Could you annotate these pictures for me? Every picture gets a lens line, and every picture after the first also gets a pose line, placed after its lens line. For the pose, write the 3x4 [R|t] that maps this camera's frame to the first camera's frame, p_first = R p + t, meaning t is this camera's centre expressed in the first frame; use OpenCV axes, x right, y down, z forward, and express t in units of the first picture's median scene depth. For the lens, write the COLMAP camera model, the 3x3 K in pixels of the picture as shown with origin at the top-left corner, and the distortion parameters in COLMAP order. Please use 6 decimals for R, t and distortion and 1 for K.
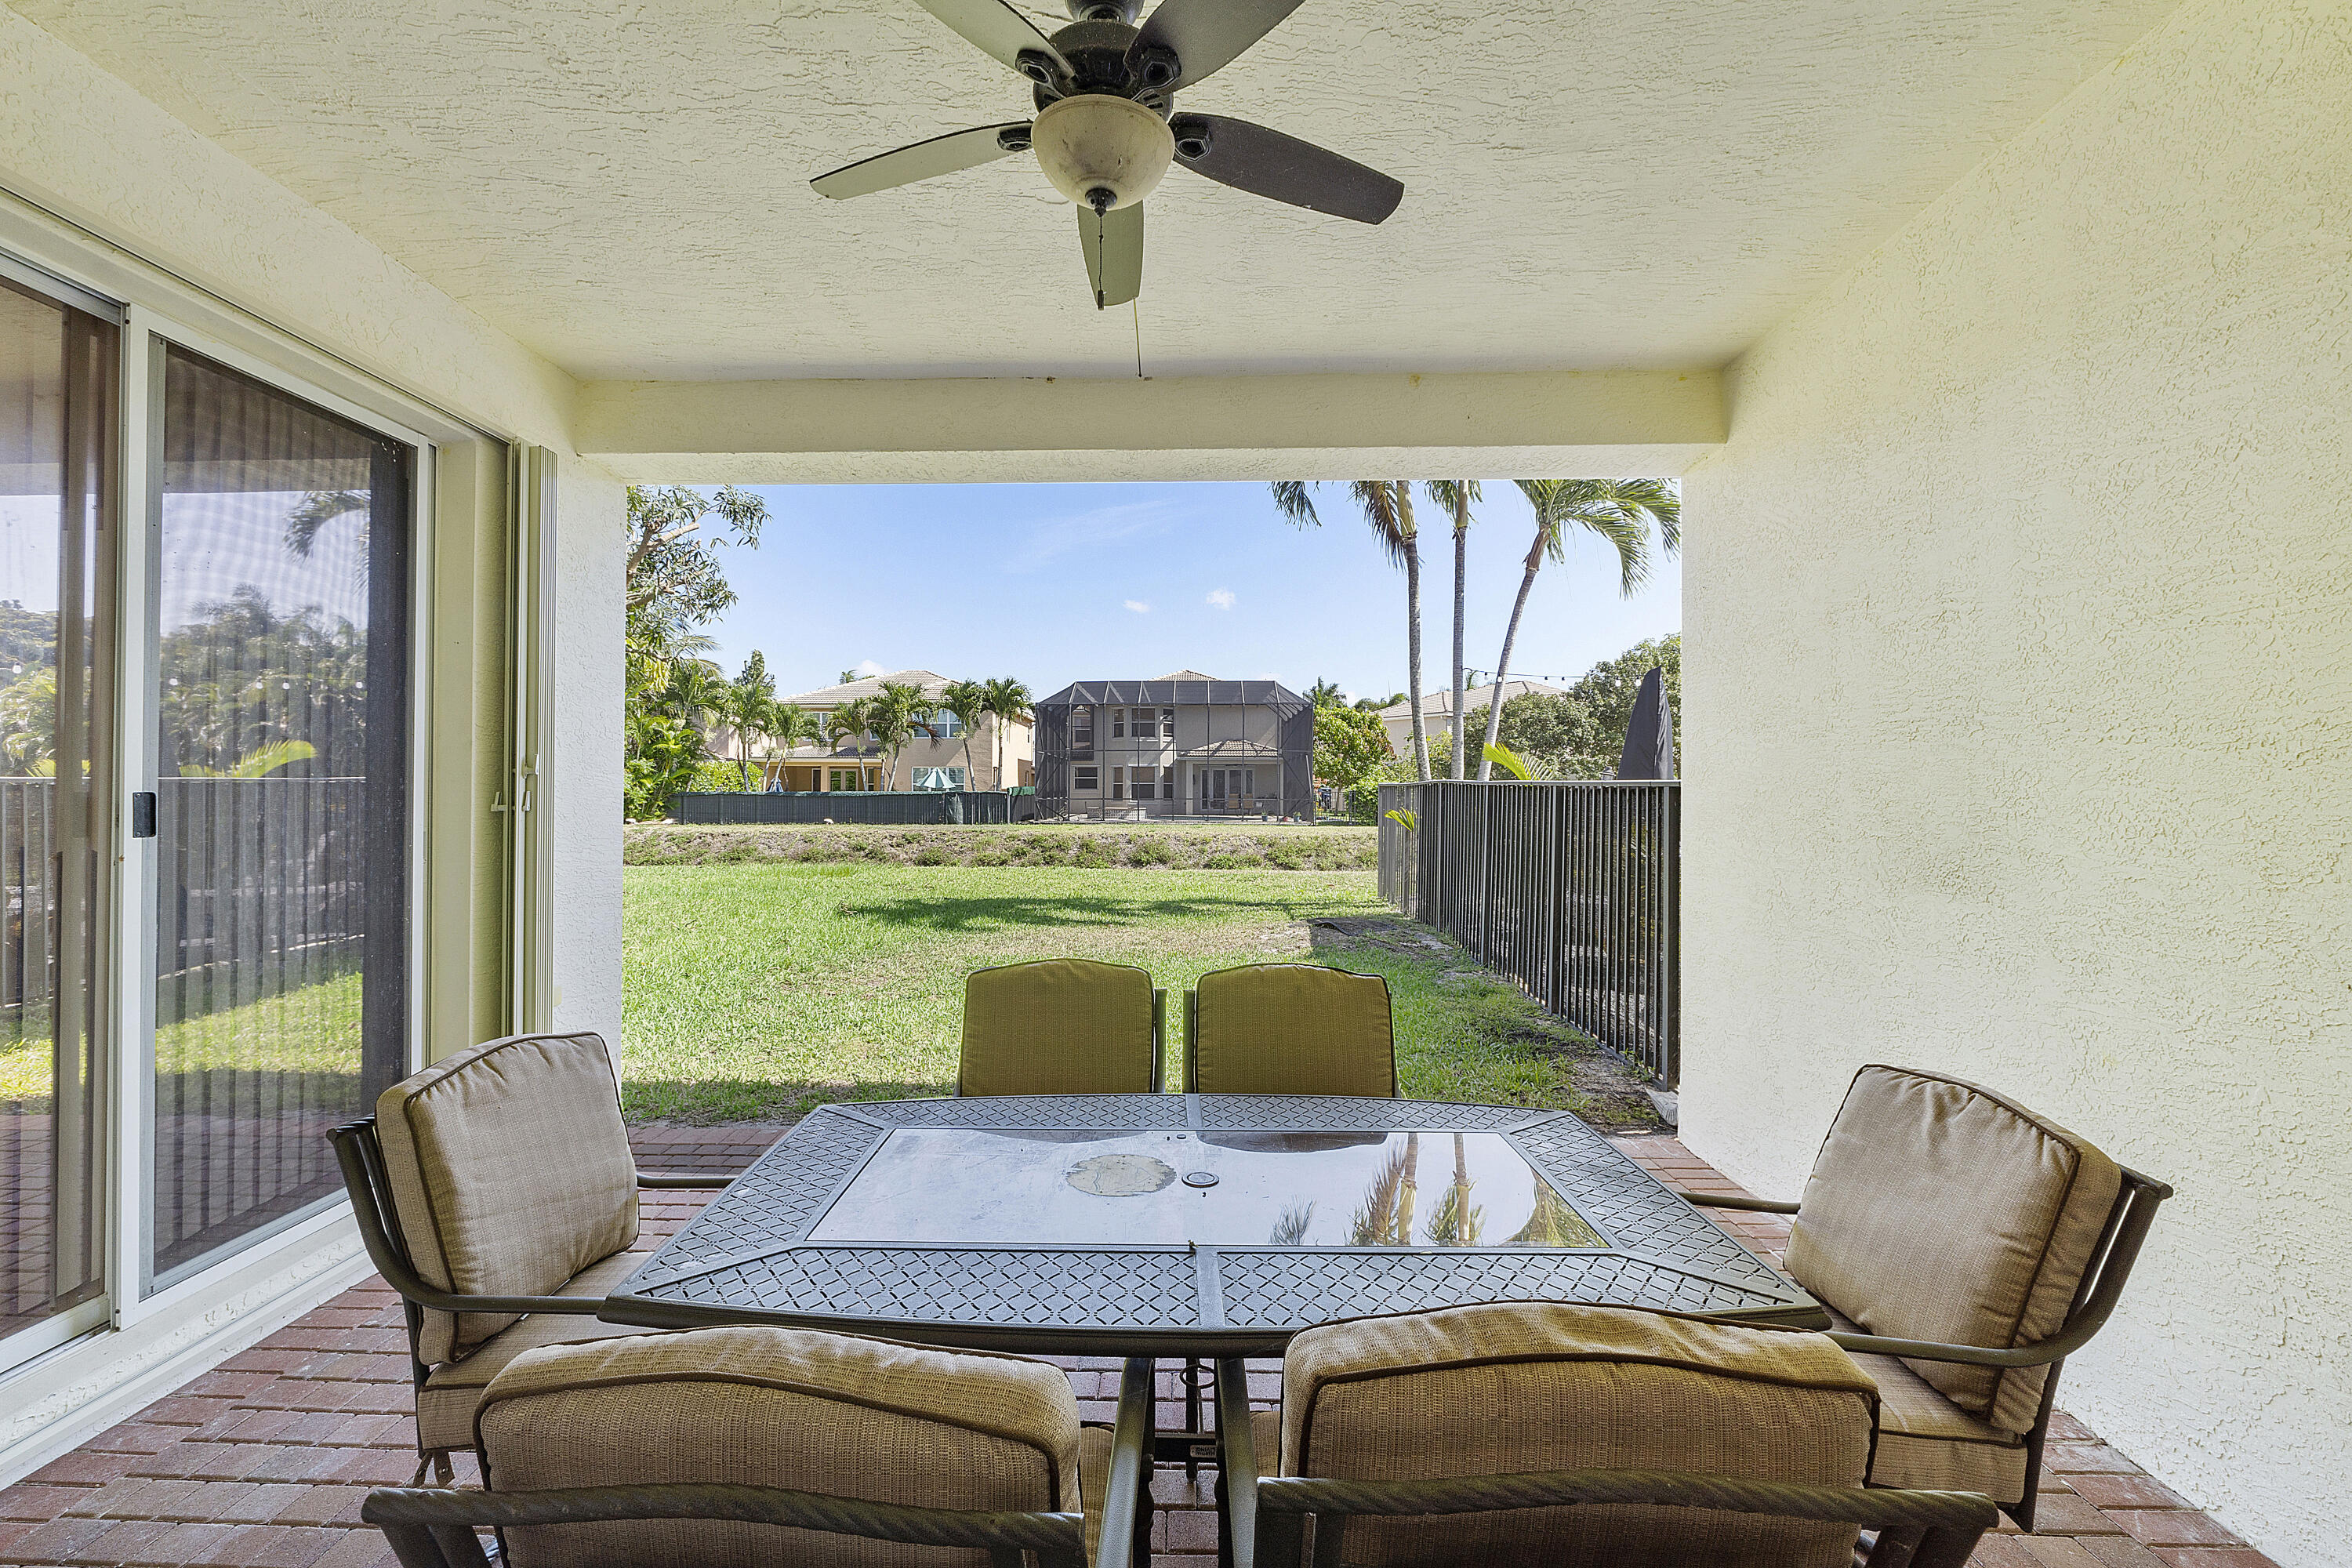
lens RADIAL K [[1002.5, 0, 1172.6], [0, 1002.5, 790.5], [0, 0, 1]] dist [-0.006173, -0.000319]
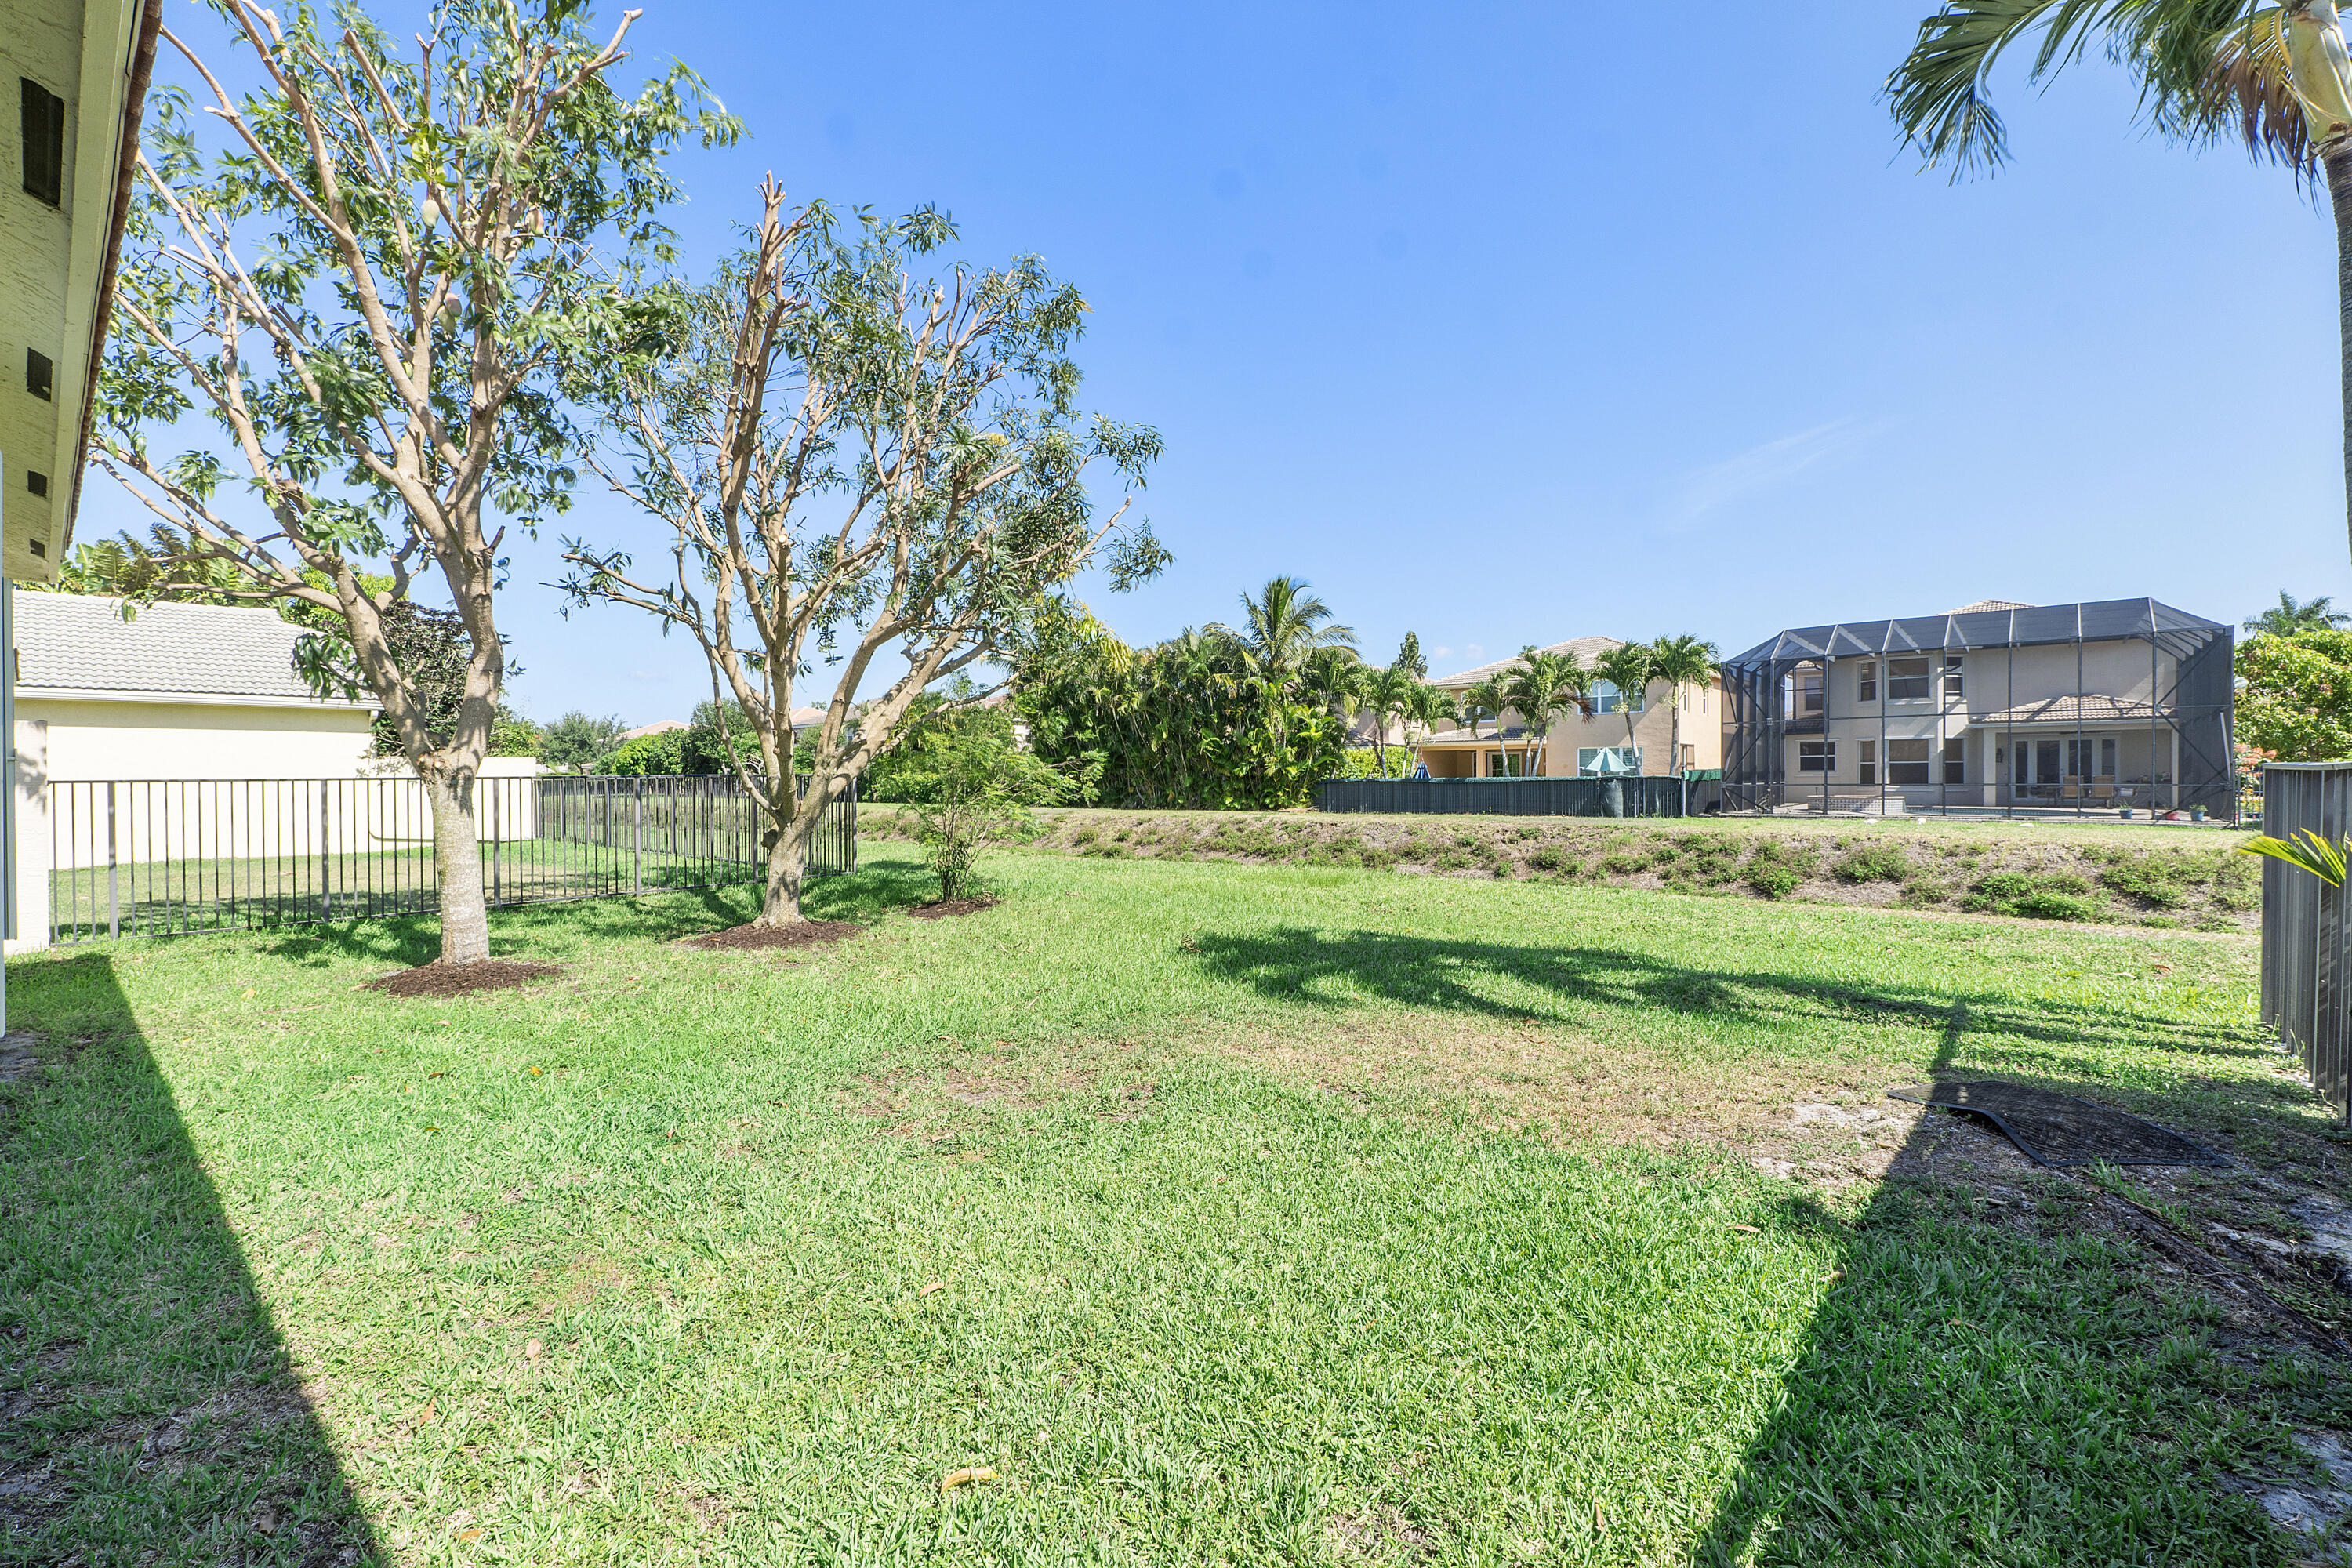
lens RADIAL K [[1002.5, 0, 1175.0], [0, 1002.5, 770.8], [0, 0, 1]] dist [-0.006173, -0.000319]
pose [[0.760074, -0.012202, -0.649721, 0.045032], [0.009796, 0.999925, -0.007320, -0.000993], [0.649762, -0.000801, 0.760137, 0.129528]]
